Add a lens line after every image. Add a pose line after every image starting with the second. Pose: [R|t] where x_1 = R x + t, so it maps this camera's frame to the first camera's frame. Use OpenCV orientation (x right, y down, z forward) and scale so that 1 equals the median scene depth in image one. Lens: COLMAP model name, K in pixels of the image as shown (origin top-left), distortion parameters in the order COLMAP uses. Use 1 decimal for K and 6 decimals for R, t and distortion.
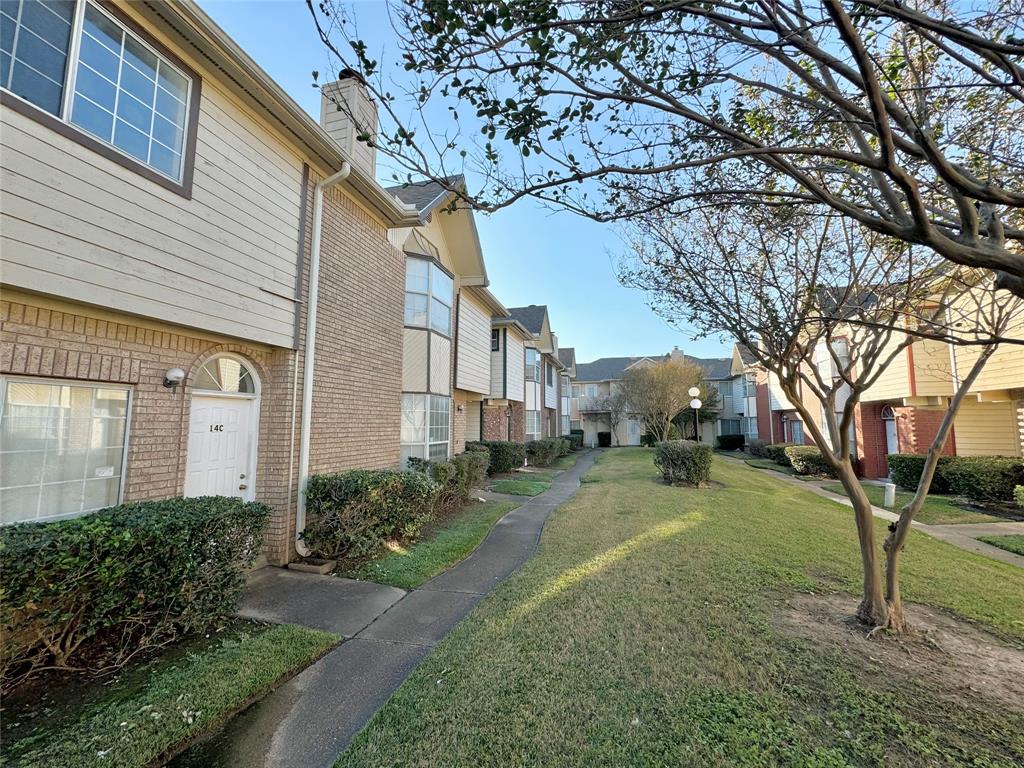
lens RADIAL K [[407.7, 0, 512.2], [0, 407.7, 383.6], [0, 0, 1]] dist [-0.002192, 0.000104]
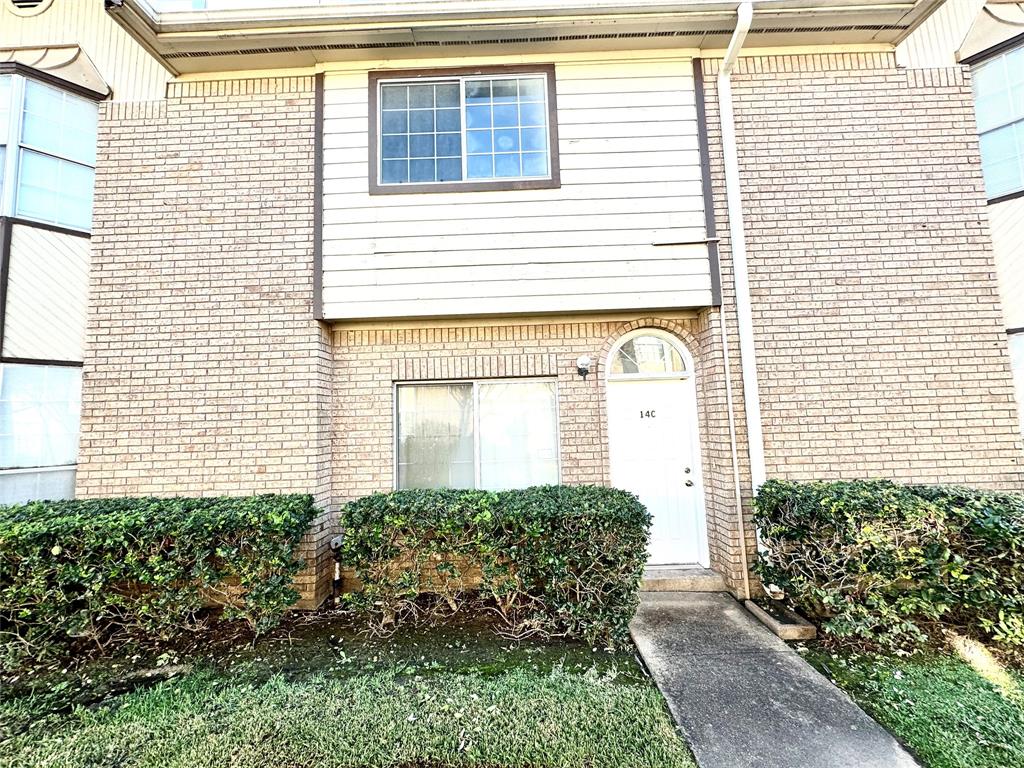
lens RADIAL K [[407.7, 0, 511.7], [0, 407.7, 384.0], [0, 0, 1]] dist [-0.002192, 0.000104]
pose [[0.247234, -0.101977, -0.963575, 0.075319], [0.128126, 0.989155, -0.071810, 0.066426], [0.960447, -0.105705, 0.257619, 0.461223]]
